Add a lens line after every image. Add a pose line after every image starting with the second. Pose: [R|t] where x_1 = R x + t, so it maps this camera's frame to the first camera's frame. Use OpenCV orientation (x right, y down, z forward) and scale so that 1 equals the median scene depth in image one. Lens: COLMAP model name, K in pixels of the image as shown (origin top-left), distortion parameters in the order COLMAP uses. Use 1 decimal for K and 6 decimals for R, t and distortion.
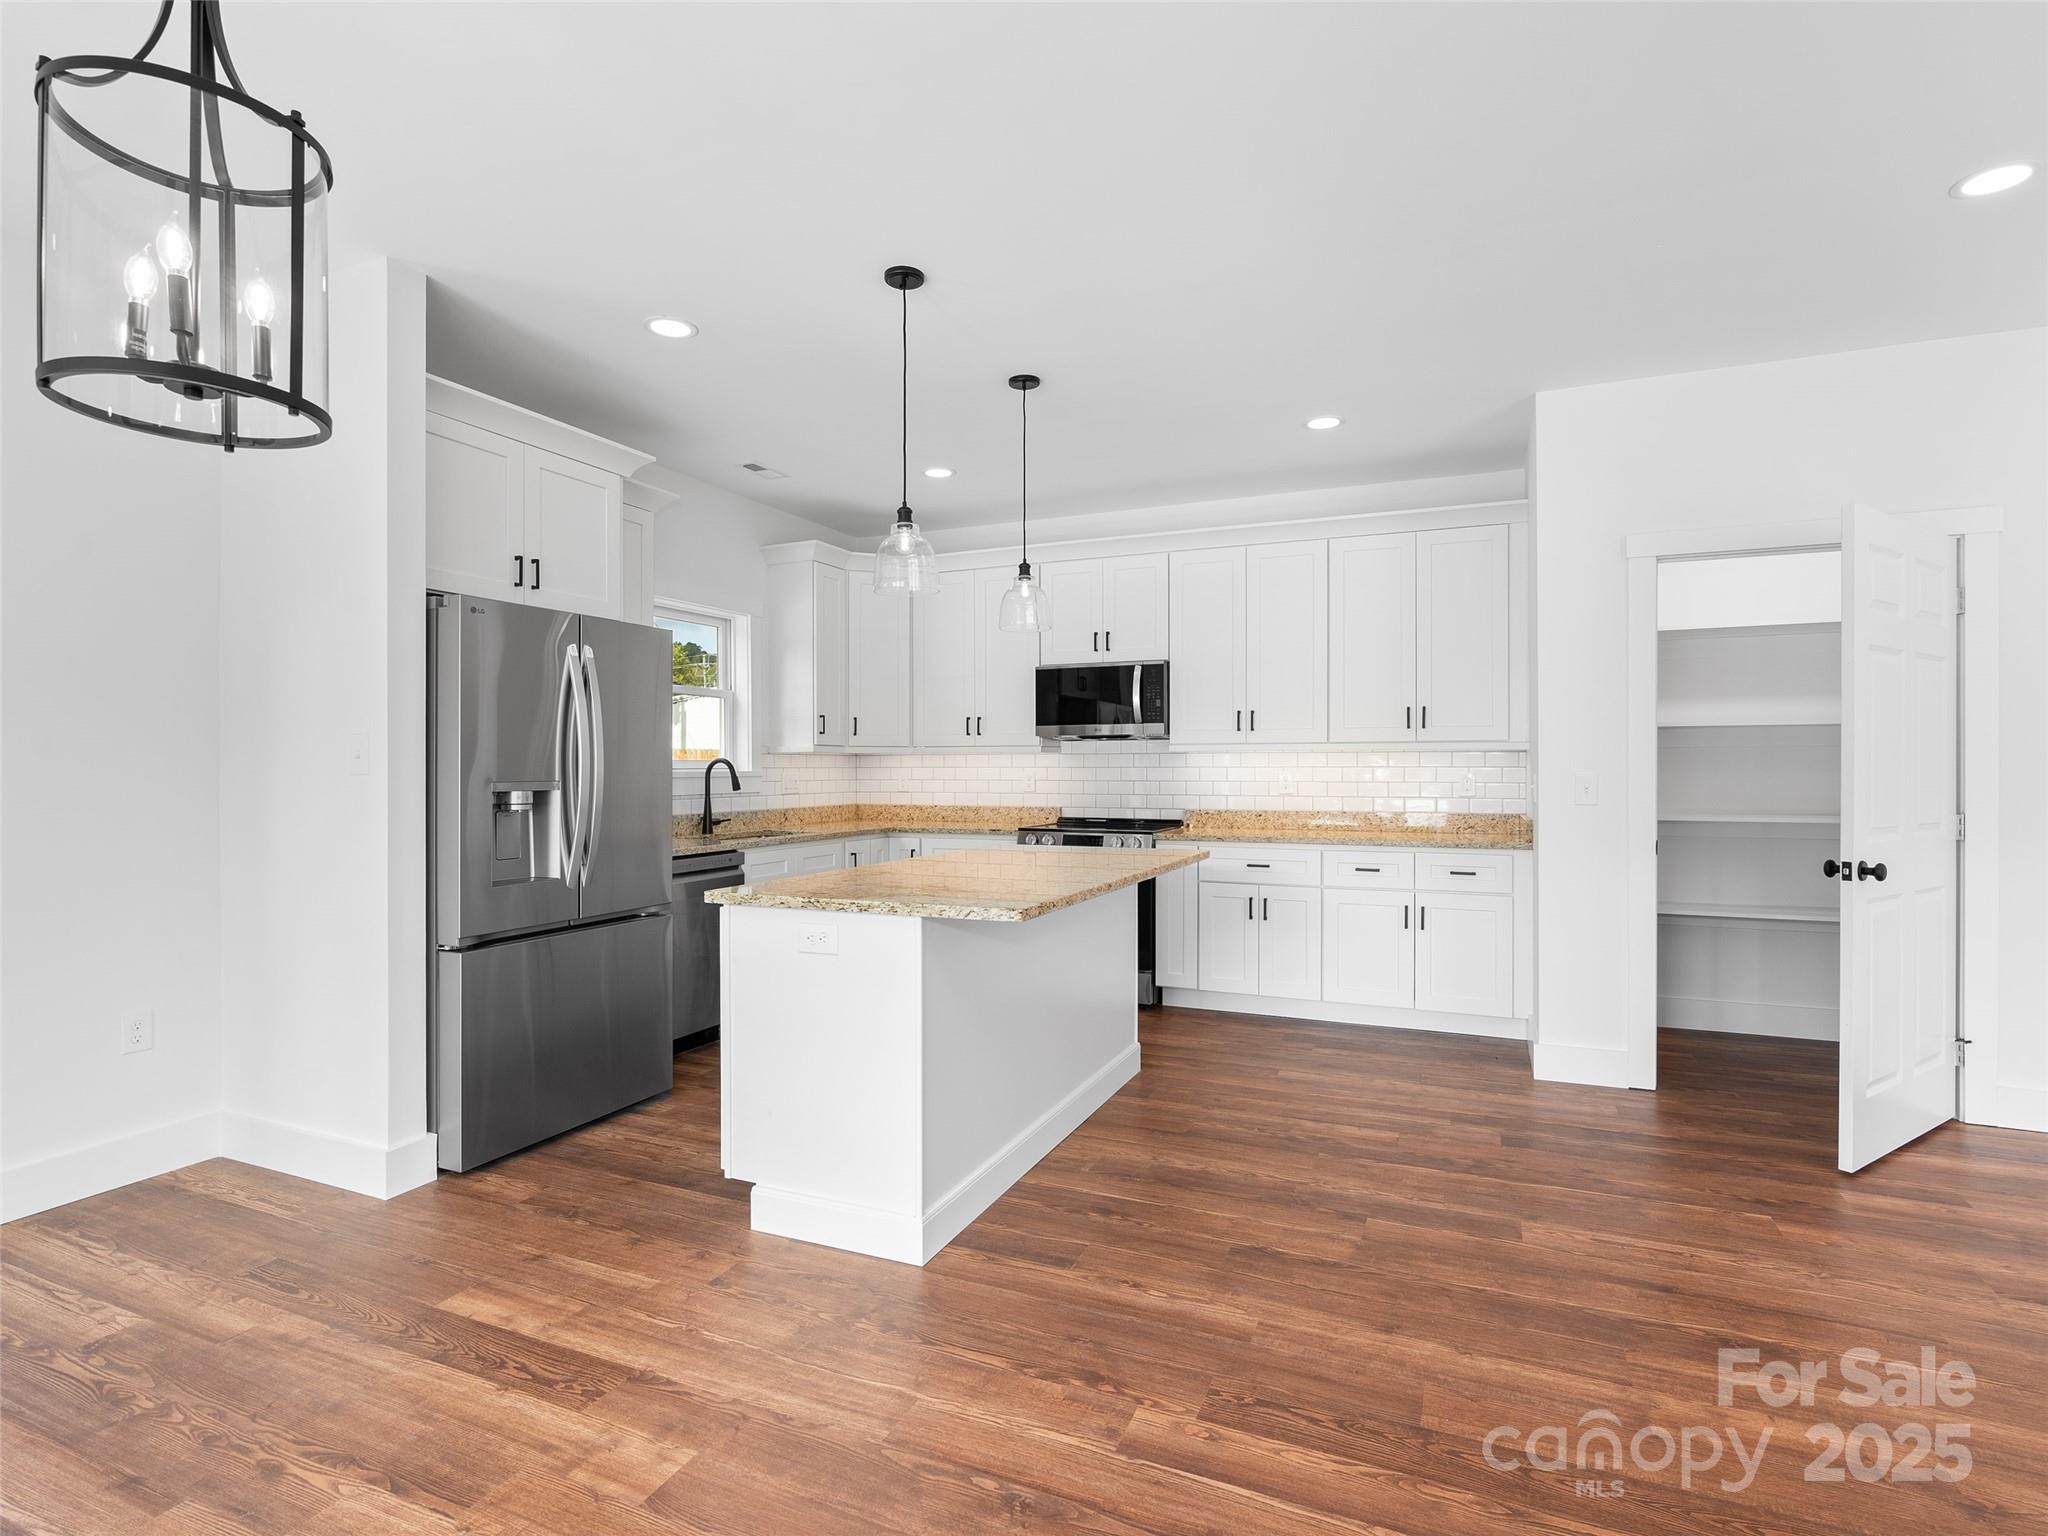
lens RADIAL K [[1036.2, 0, 1014.1], [0, 1036.2, 767.3], [0, 0, 1]] dist [-0.005917, 0.003615]
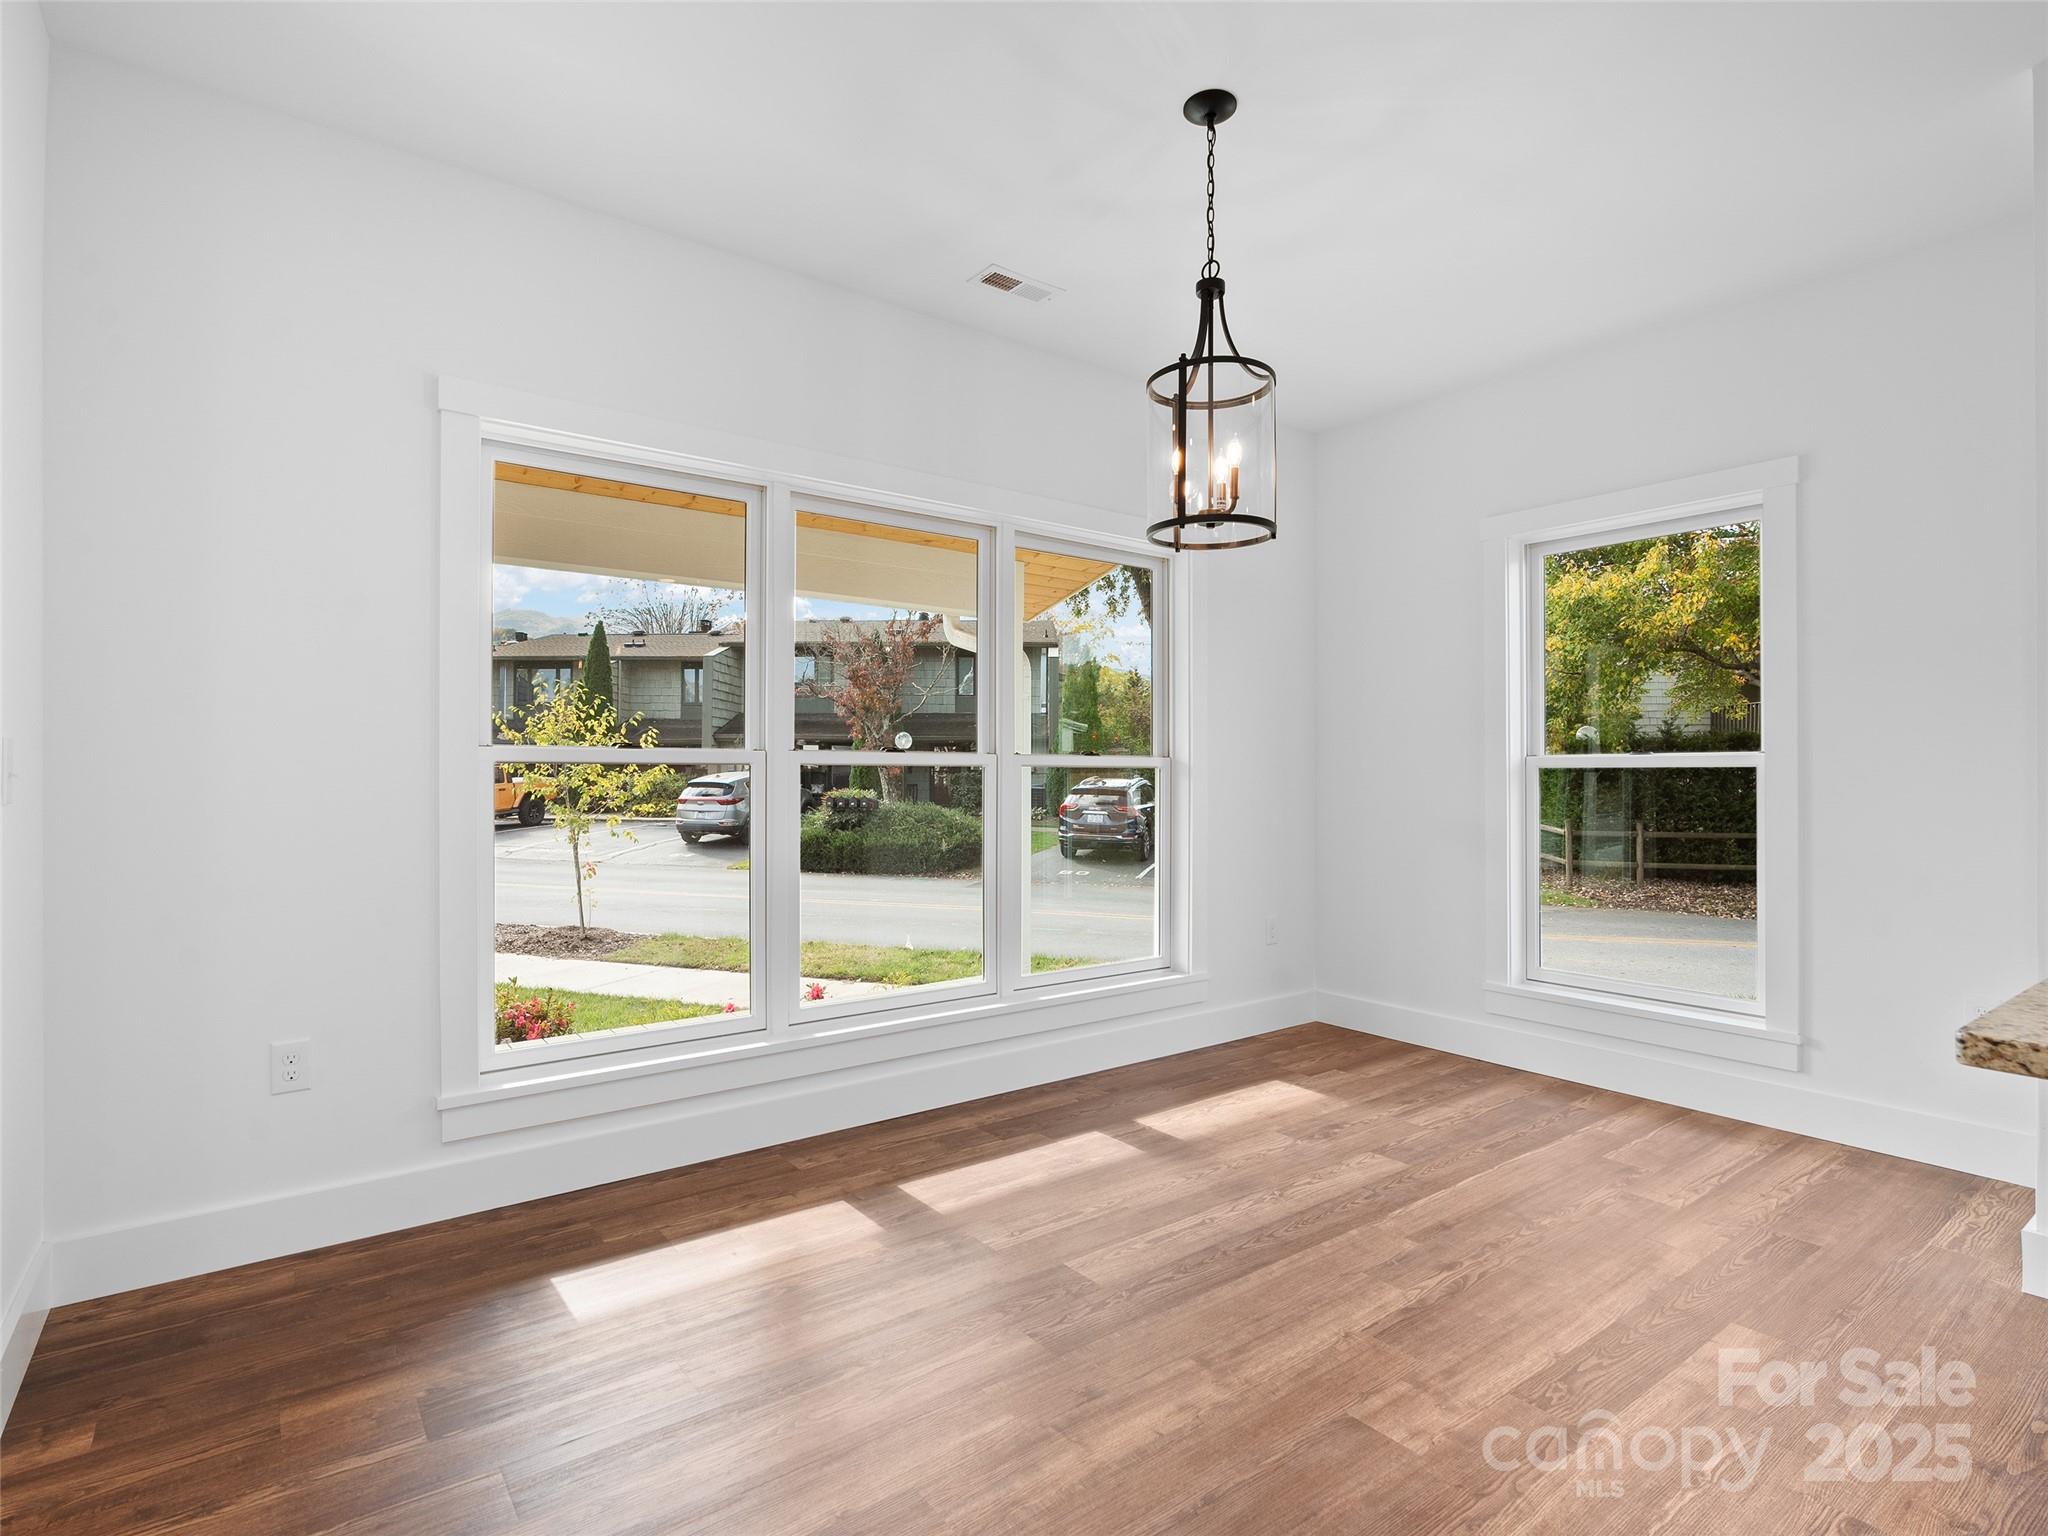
lens RADIAL K [[1036.2, 0, 1015.0], [0, 1036.2, 766.2], [0, 0, 1]] dist [-0.005917, 0.003615]
pose [[-0.484046, -0.001535, -0.875041, 0.513752], [-0.001775, 0.999998, -0.000772, 0.033820], [0.875041, 0.001180, -0.484048, 0.848717]]
